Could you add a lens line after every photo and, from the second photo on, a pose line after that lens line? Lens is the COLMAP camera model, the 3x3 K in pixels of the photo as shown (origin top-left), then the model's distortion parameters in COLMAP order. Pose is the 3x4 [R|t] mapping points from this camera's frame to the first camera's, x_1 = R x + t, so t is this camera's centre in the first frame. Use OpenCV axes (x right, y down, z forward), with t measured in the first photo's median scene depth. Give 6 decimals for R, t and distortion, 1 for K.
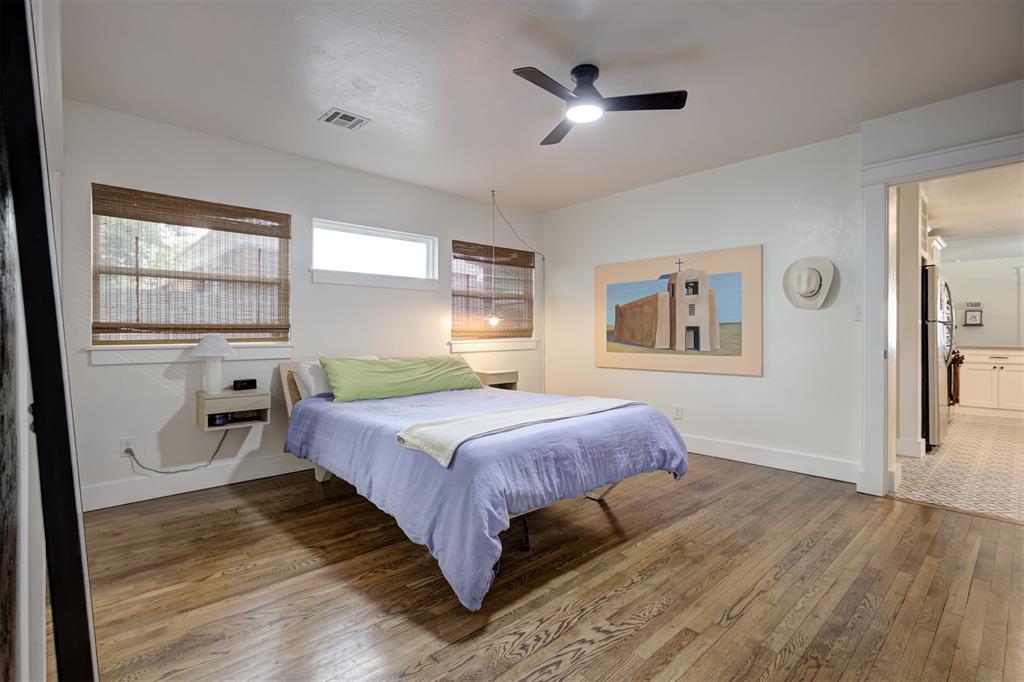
lens RADIAL K [[483.6, 0, 505.6], [0, 483.6, 335.9], [0, 0, 1]] dist [-0.008645, 0.004064]
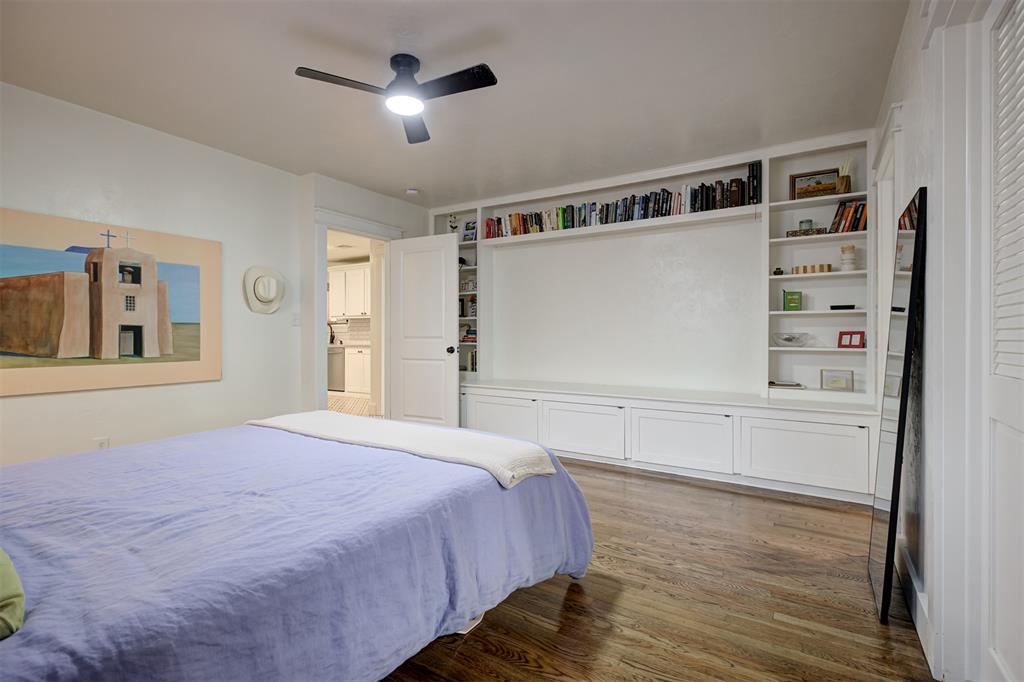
lens RADIAL K [[483.6, 0, 506.1], [0, 483.6, 338.0], [0, 0, 1]] dist [-0.008645, 0.004064]
pose [[-0.255304, -0.001980, 0.966859, -0.485694], [0.004780, 0.999983, 0.003310, -0.000114], [-0.966849, 0.005466, -0.255290, 0.630203]]
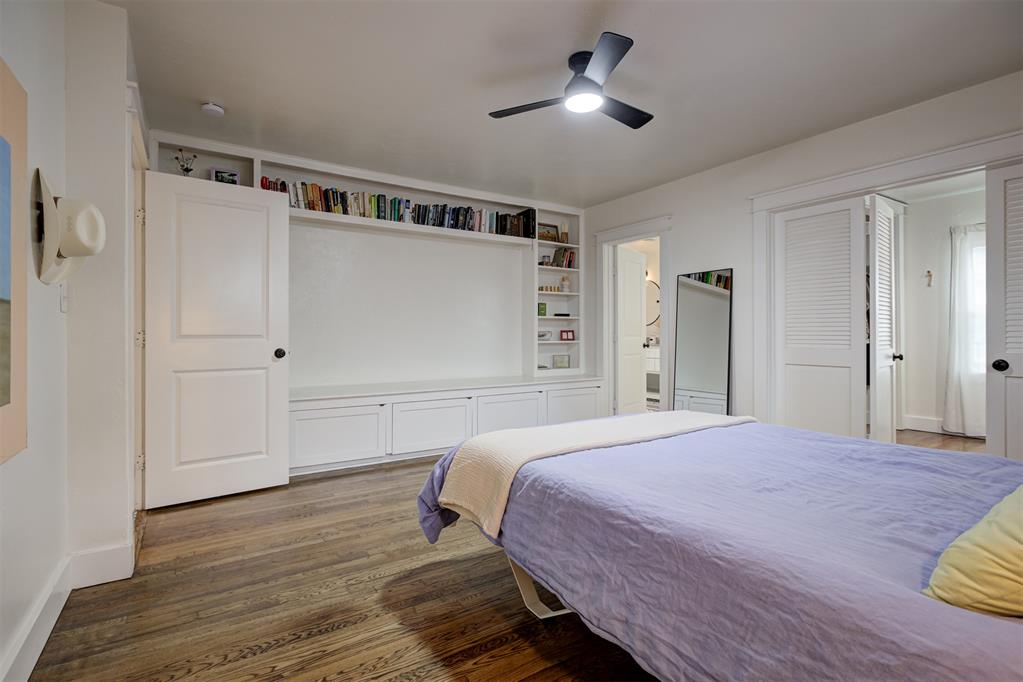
lens RADIAL K [[483.1, 0, 508.9], [0, 483.1, 337.3], [0, 0, 1]] dist [-0.008645, 0.004064]
pose [[-0.985926, 0.003752, 0.167141, 0.091249], [0.005836, 0.999911, 0.011983, -0.003414], [-0.167081, 0.012790, -0.985860, 1.173745]]
